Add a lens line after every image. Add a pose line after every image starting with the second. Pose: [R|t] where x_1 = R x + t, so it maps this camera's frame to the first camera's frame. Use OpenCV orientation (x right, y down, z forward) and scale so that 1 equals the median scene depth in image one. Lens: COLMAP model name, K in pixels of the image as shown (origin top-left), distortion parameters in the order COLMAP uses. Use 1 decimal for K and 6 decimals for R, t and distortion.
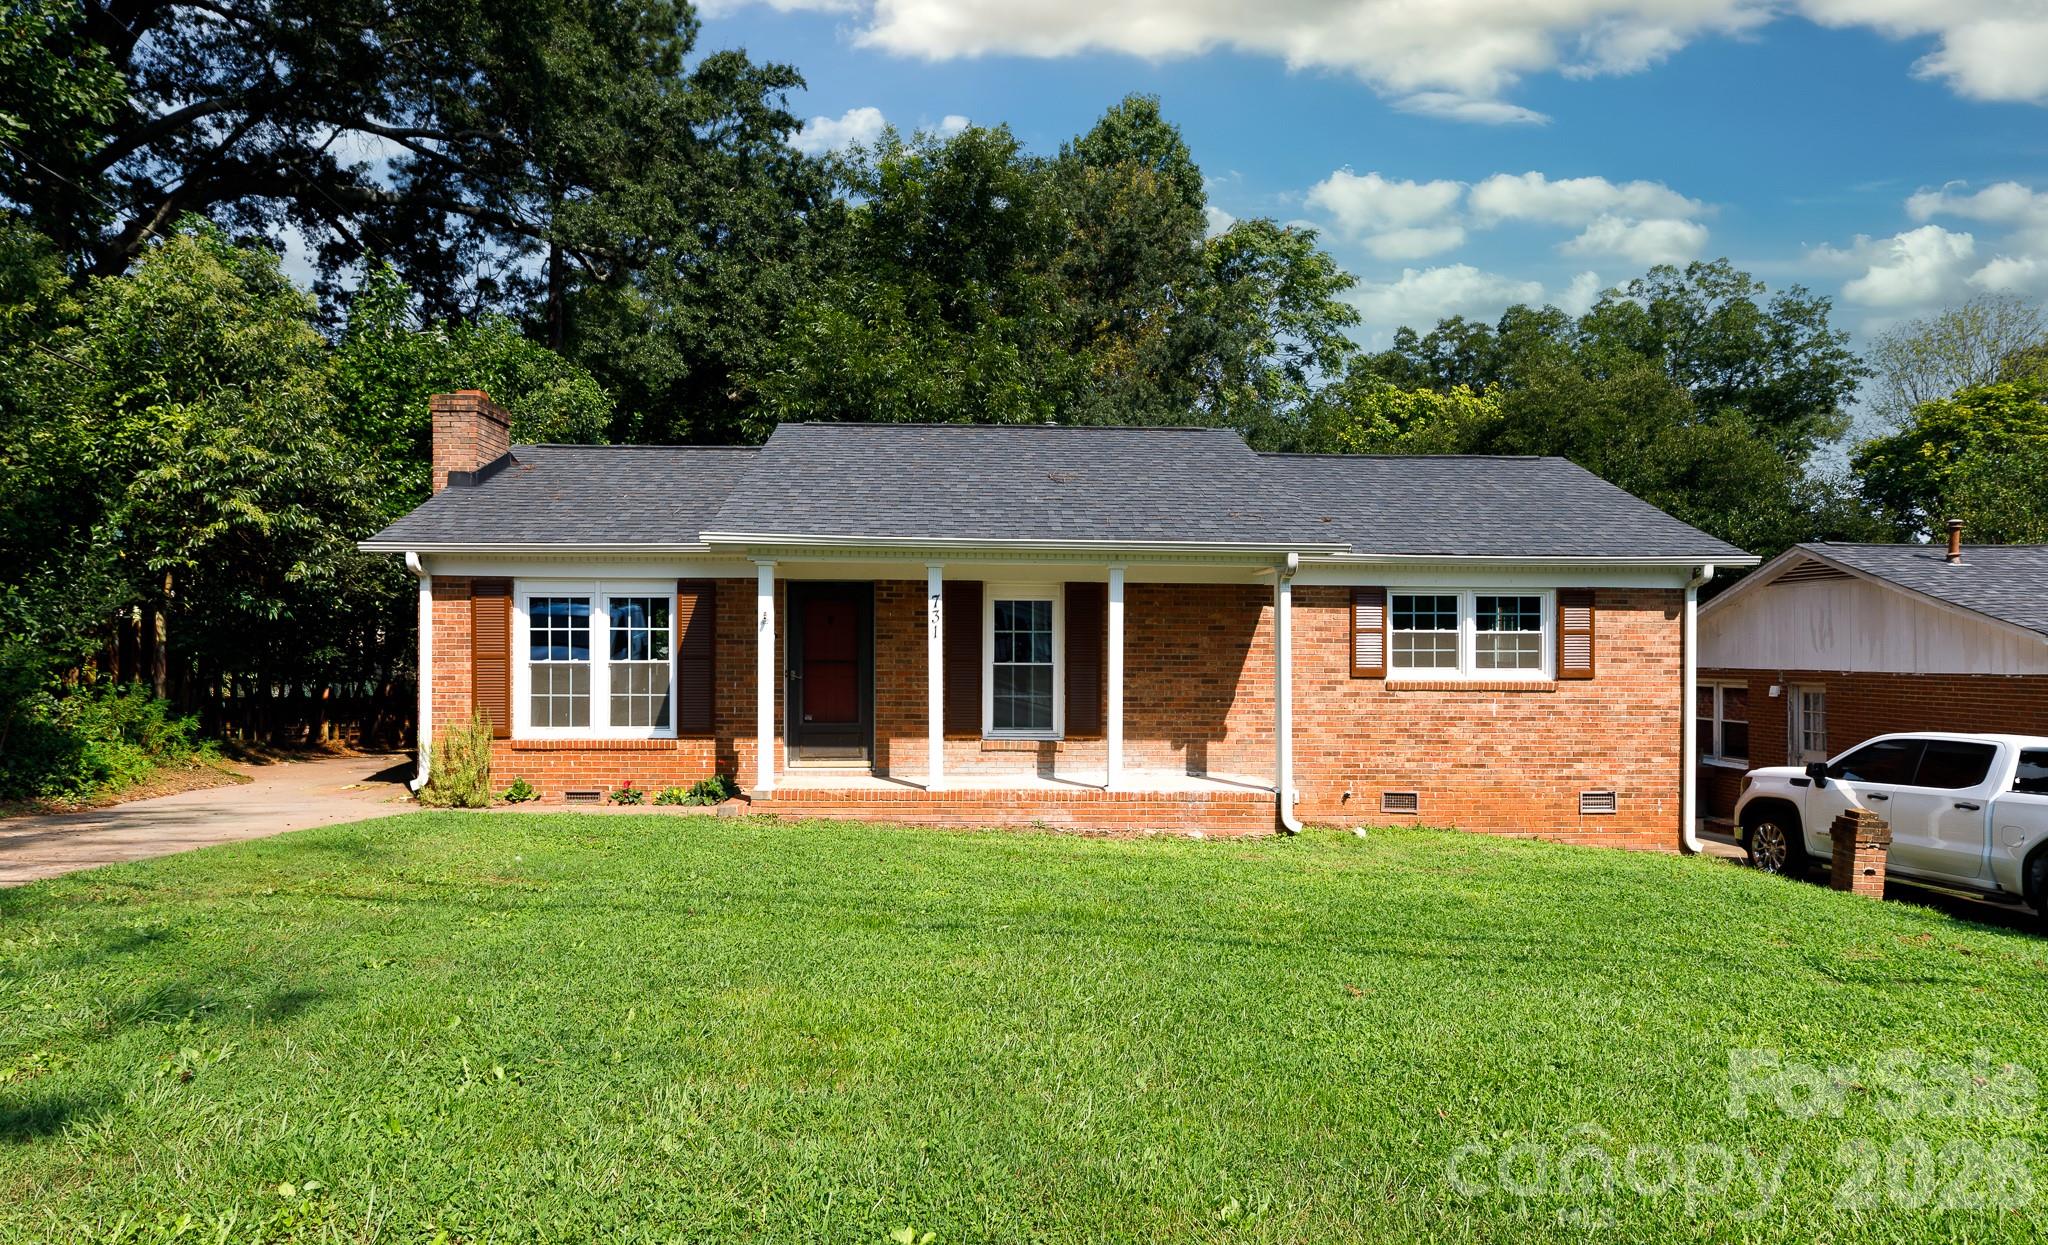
lens RADIAL K [[1148.4, 0, 1026.0], [0, 1148.4, 628.0], [0, 0, 1]] dist [0.005968, 0.000057]
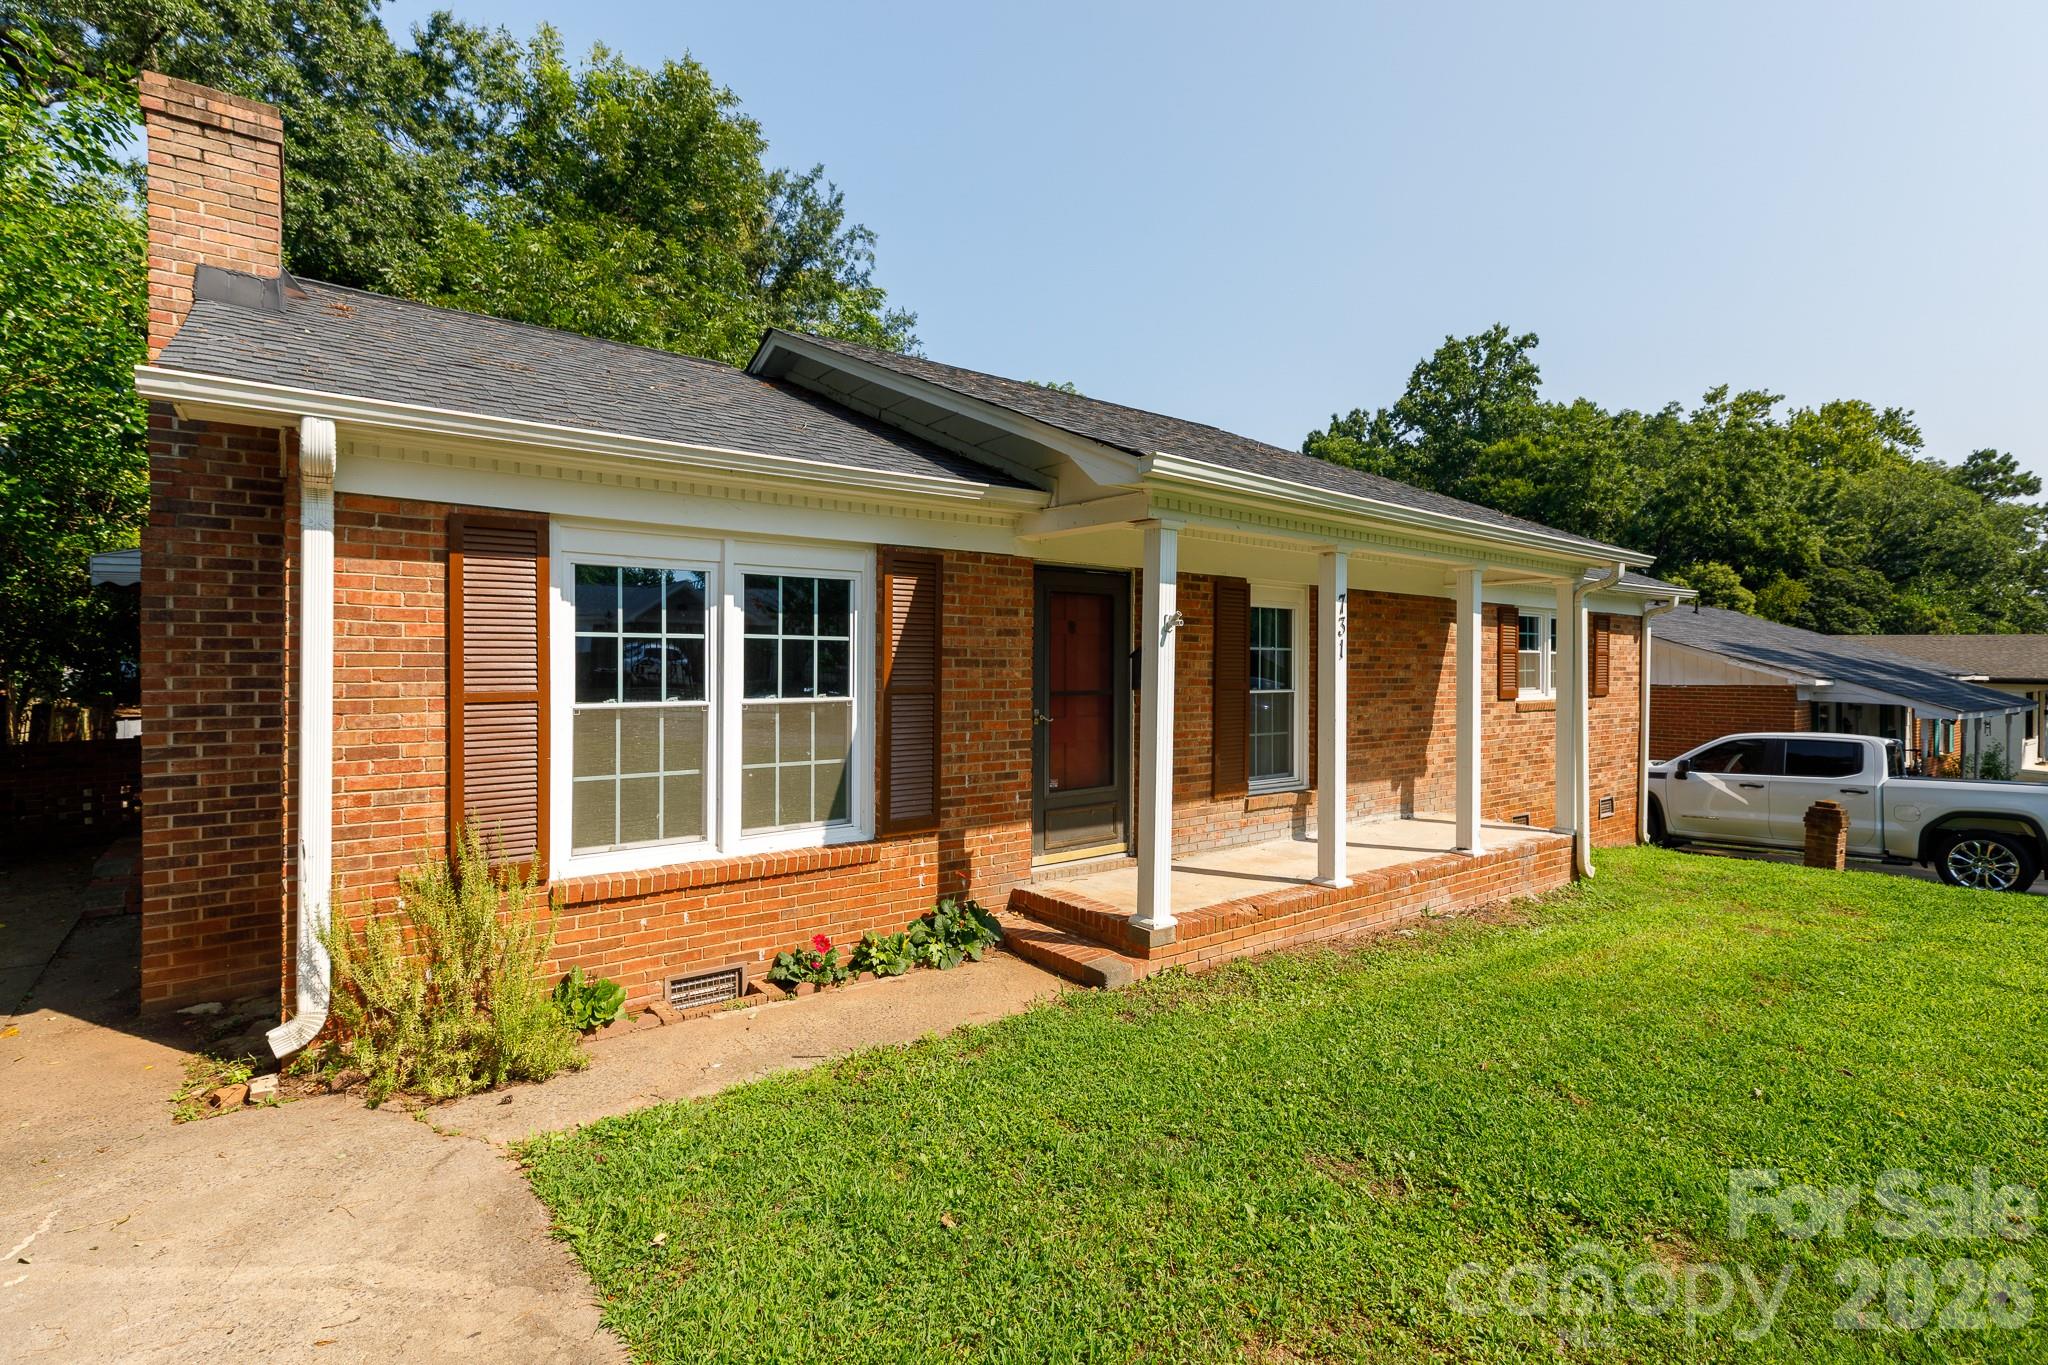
lens RADIAL K [[922.6, 0, 1009.3], [0, 922.6, 655.1], [0, 0, 1]] dist [0.006781, -0.001497]
pose [[0.832277, 0.004374, 0.554343, -0.489478], [-0.012203, 0.999871, 0.010432, 0.003272], [-0.554226, -0.015447, 0.832223, 0.600136]]
